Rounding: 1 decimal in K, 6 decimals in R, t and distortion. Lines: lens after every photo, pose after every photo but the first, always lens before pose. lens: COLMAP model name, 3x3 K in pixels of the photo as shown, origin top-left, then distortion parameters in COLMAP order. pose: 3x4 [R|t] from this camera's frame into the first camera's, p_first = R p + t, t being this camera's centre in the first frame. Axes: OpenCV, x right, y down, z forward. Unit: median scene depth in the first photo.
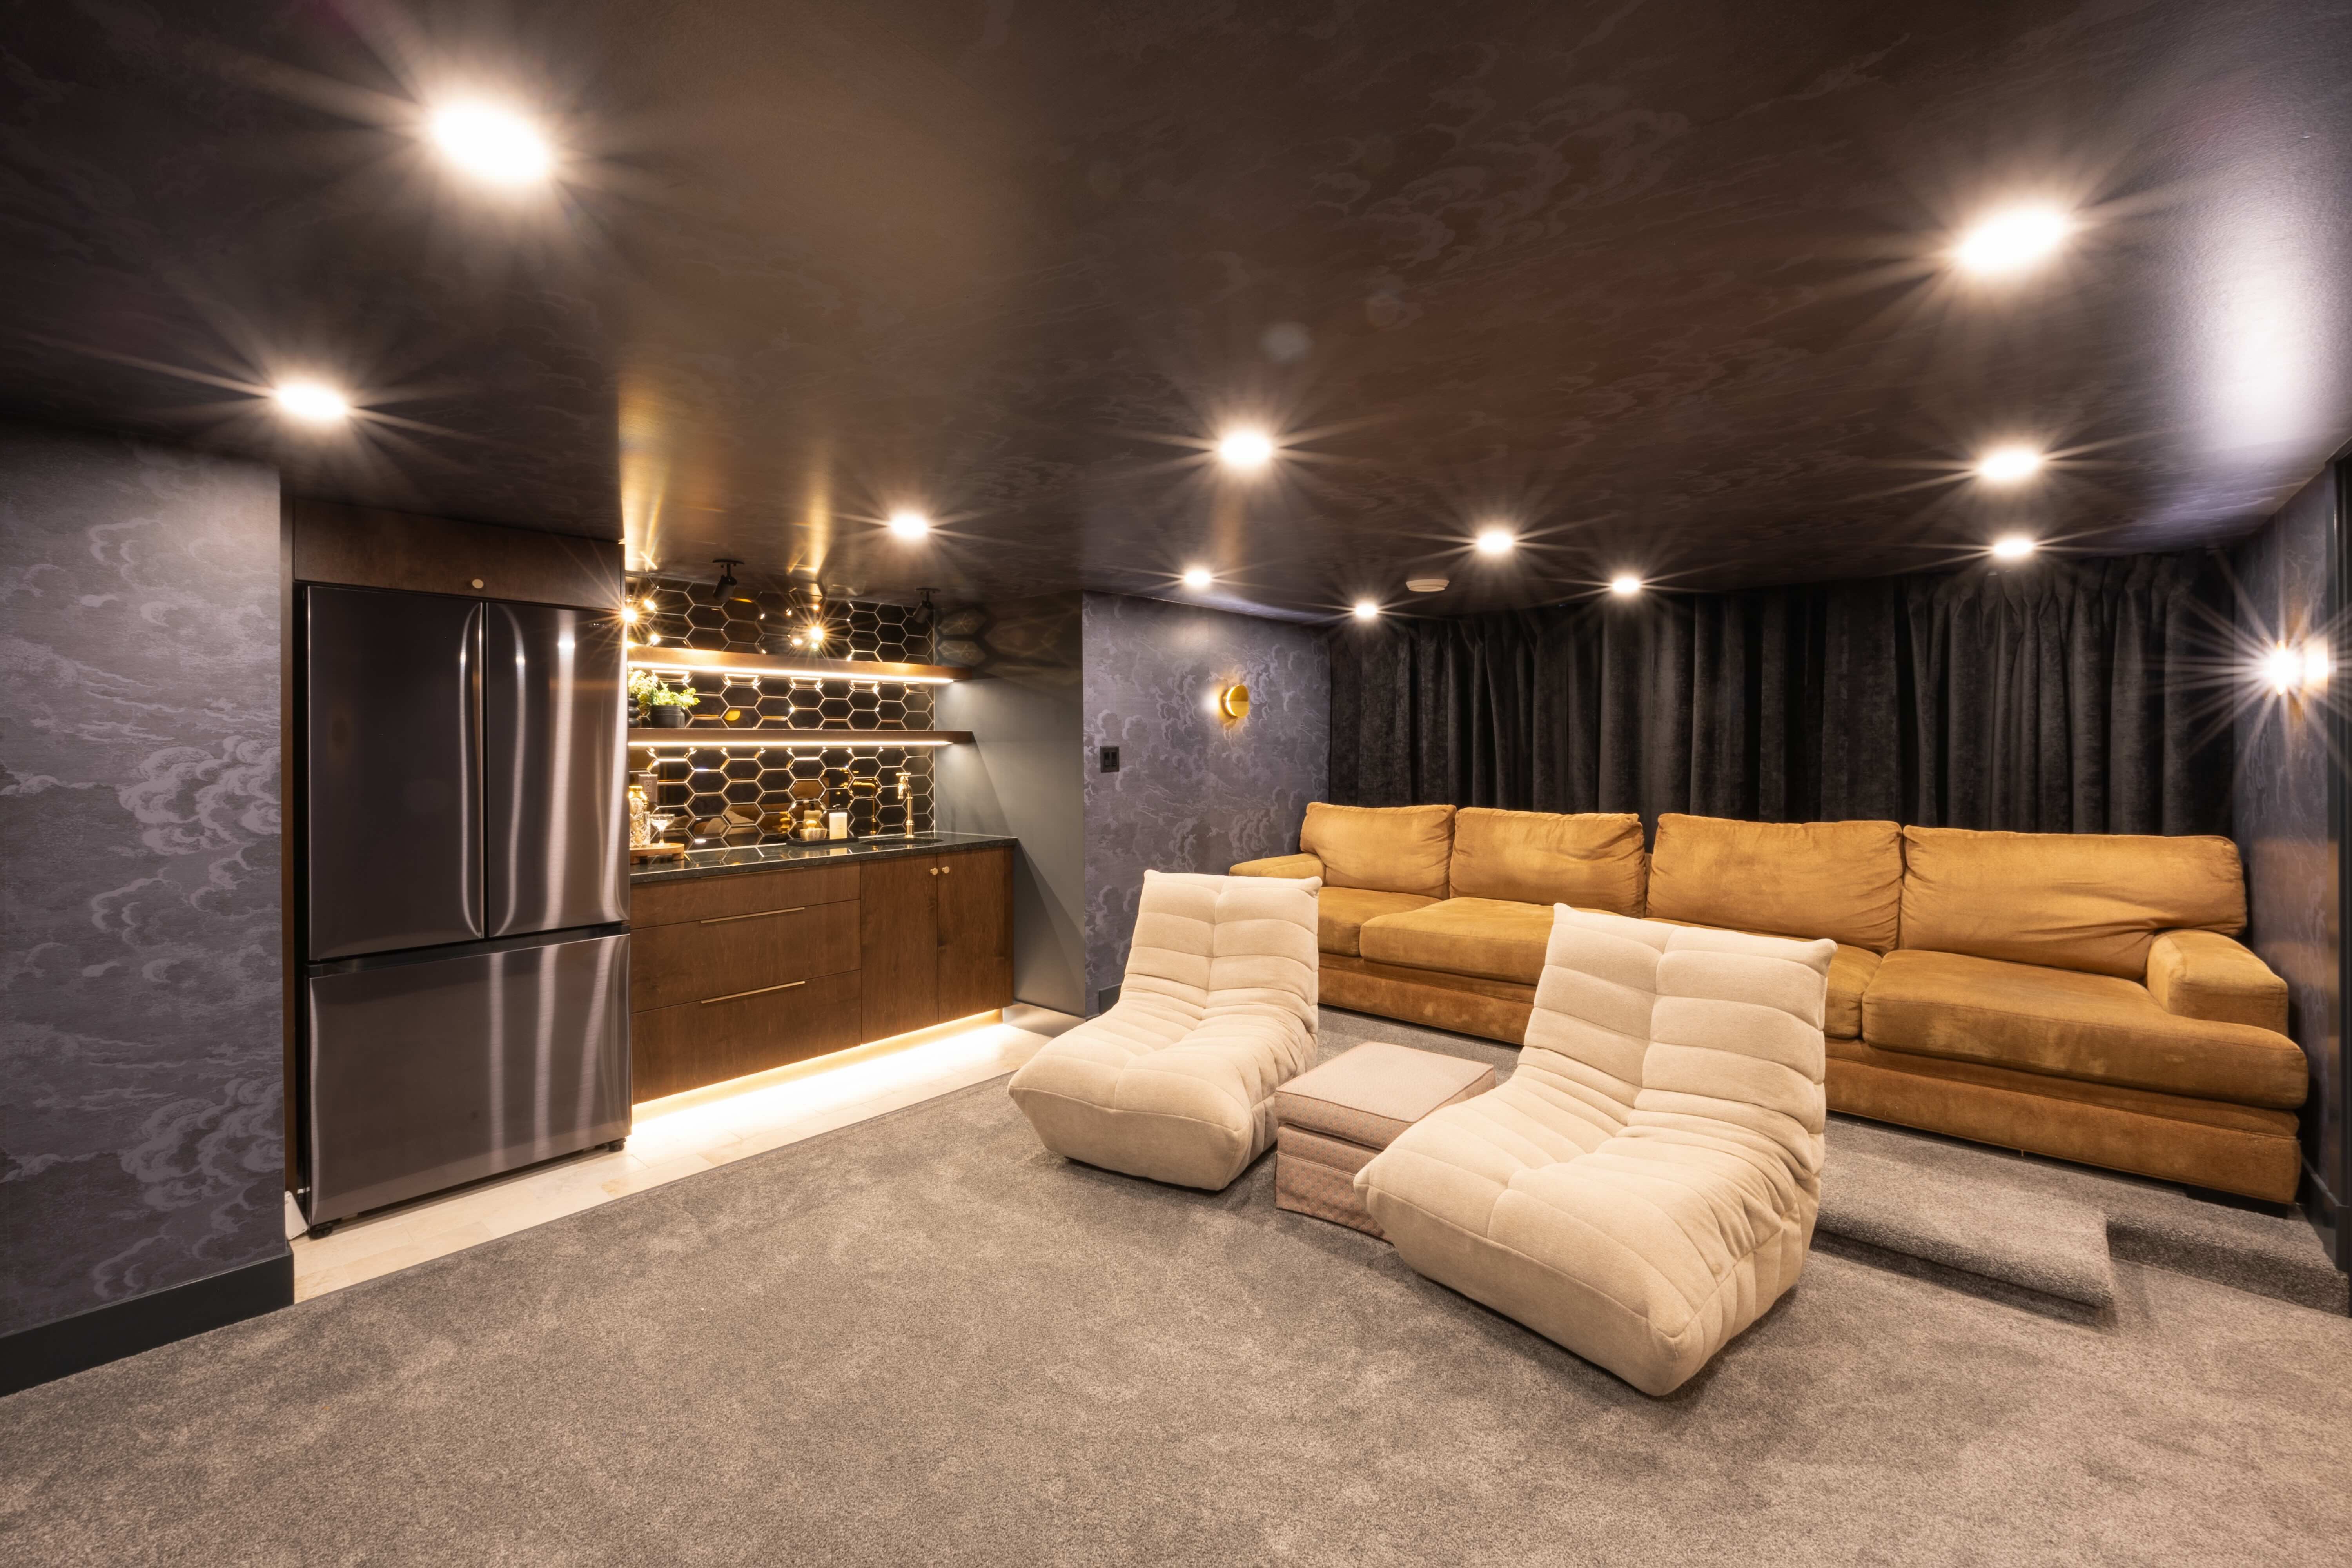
lens RADIAL K [[1015.4, 0, 1164.2], [0, 1015.4, 738.9], [0, 0, 1]] dist [-0.001594, -0.001207]
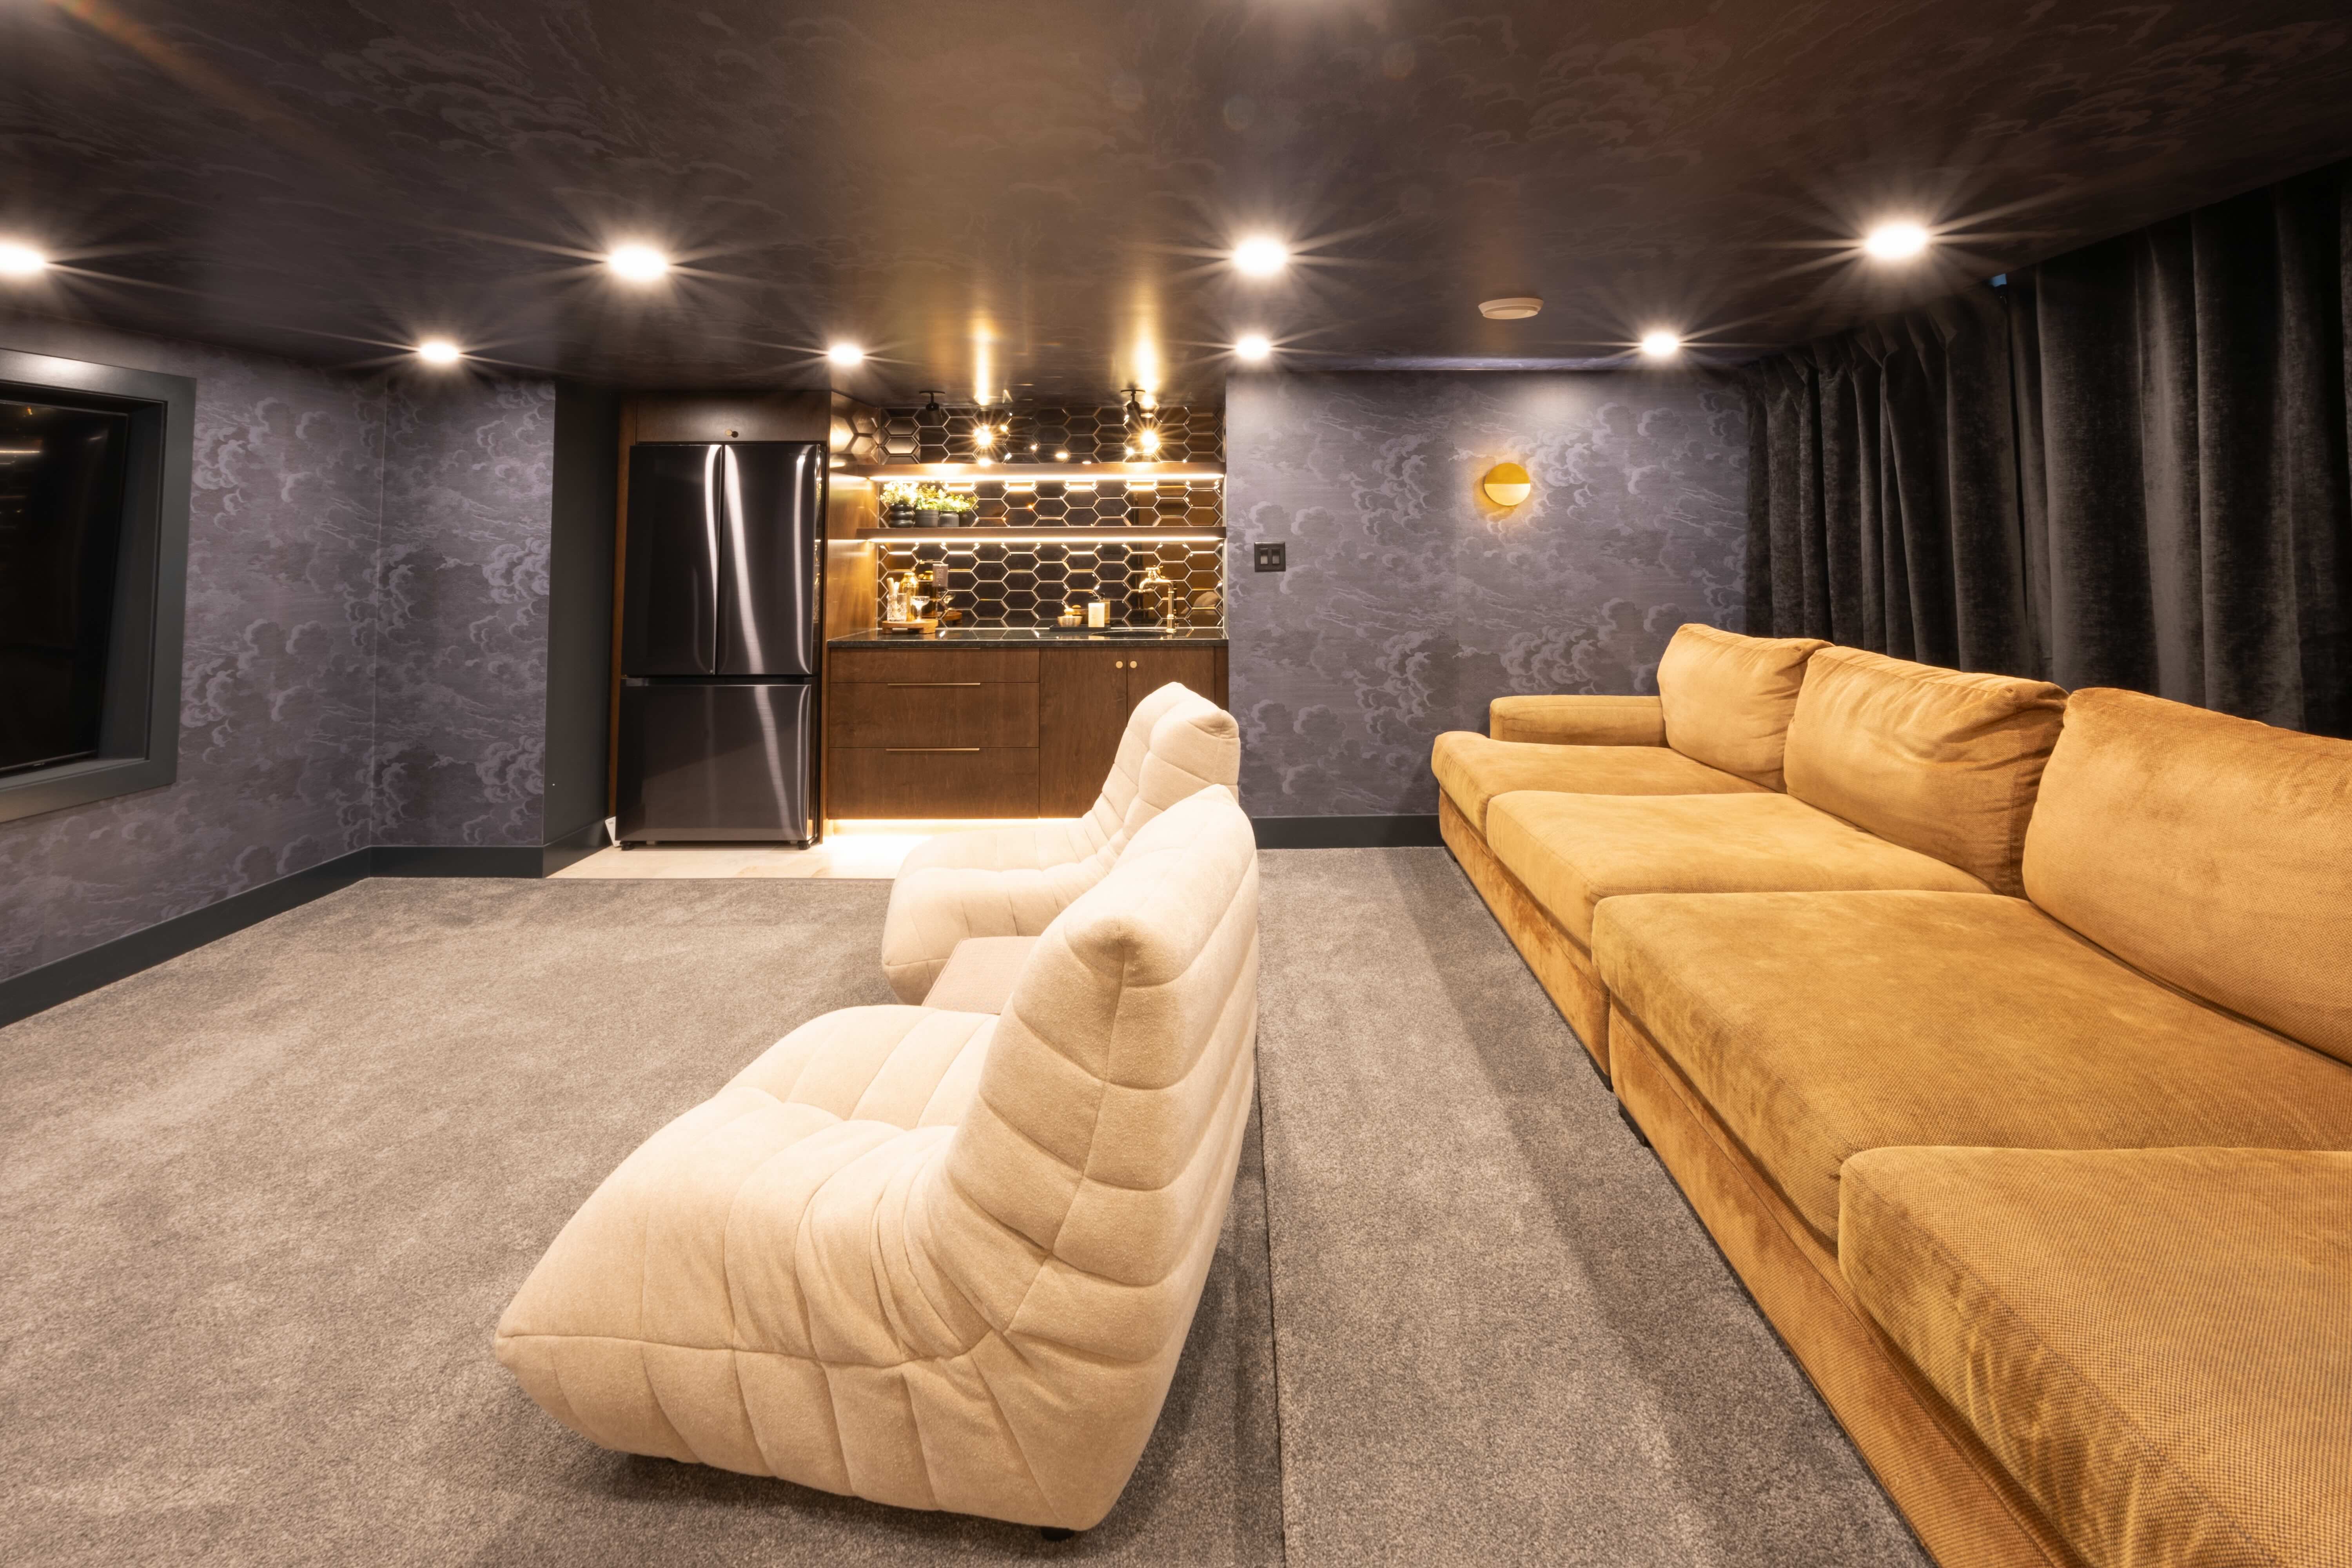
lens RADIAL K [[1022.6, 0, 1213.0], [0, 1022.6, 466.7], [0, 0, 1]] dist [-0.003816, -0.000512]
pose [[0.650154, -0.053100, -0.757945, 0.632842], [0.005965, 0.997881, -0.064792, -0.002014], [0.759779, 0.037603, 0.649093, 0.391509]]
